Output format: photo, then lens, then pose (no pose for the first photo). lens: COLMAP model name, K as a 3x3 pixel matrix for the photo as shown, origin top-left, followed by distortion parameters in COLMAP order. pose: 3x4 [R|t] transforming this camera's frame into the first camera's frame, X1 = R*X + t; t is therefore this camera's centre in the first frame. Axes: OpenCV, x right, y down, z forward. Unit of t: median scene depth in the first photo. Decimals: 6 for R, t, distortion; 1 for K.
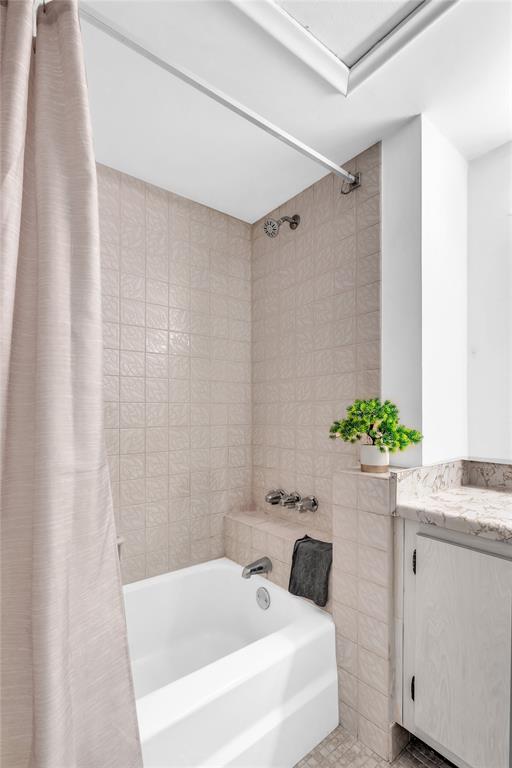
lens RADIAL K [[364.7, 0, 262.8], [0, 364.7, 416.6], [0, 0, 1]] dist [0.000181, 0.000064]
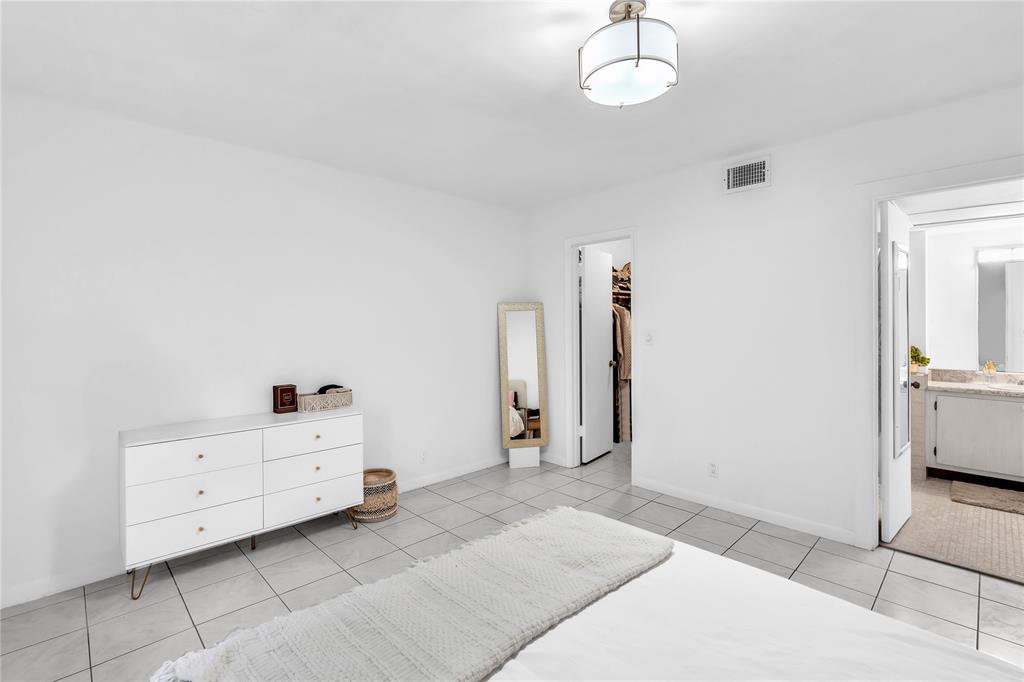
lens RADIAL K [[462.5, 0, 508.8], [0, 462.5, 331.1], [0, 0, 1]] dist [-0.001102, -0.000037]
pose [[0.995628, -0.002172, 0.093384, -3.000344], [0.001521, 0.999974, 0.007040, -0.192093], [-0.093397, -0.006868, 0.995605, -2.097330]]
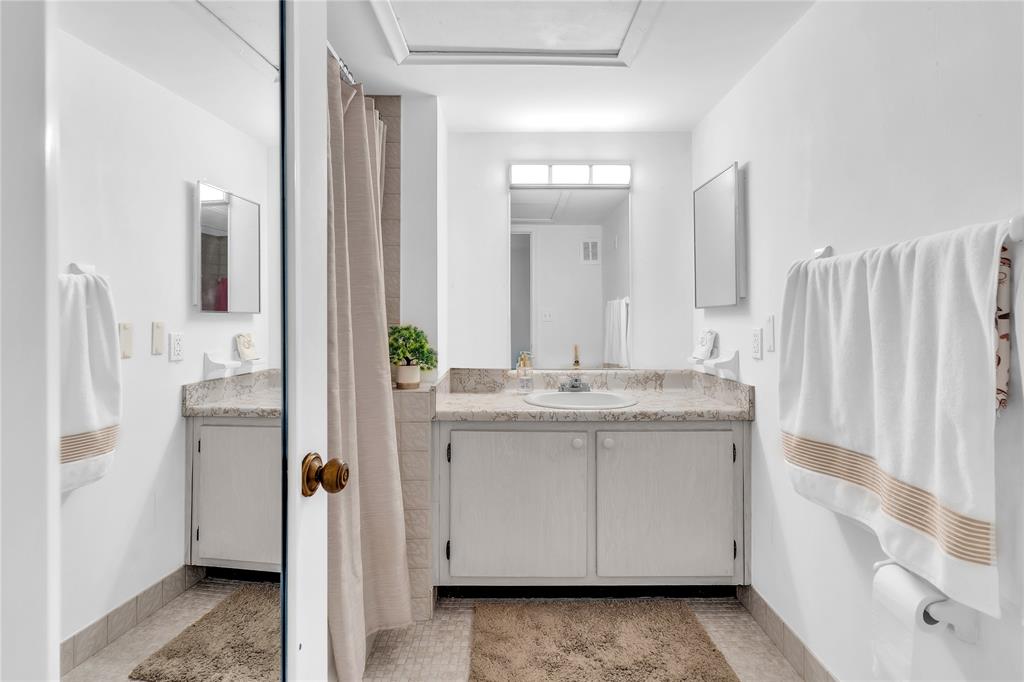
lens RADIAL K [[462.5, 0, 514.0], [0, 462.5, 323.3], [0, 0, 1]] dist [-0.001102, -0.000037]
pose [[0.615023, 0.003610, 0.788501, -0.706762], [-0.000441, 0.999991, -0.004234, -0.054631], [-0.788509, 0.002257, 0.615019, -0.191315]]
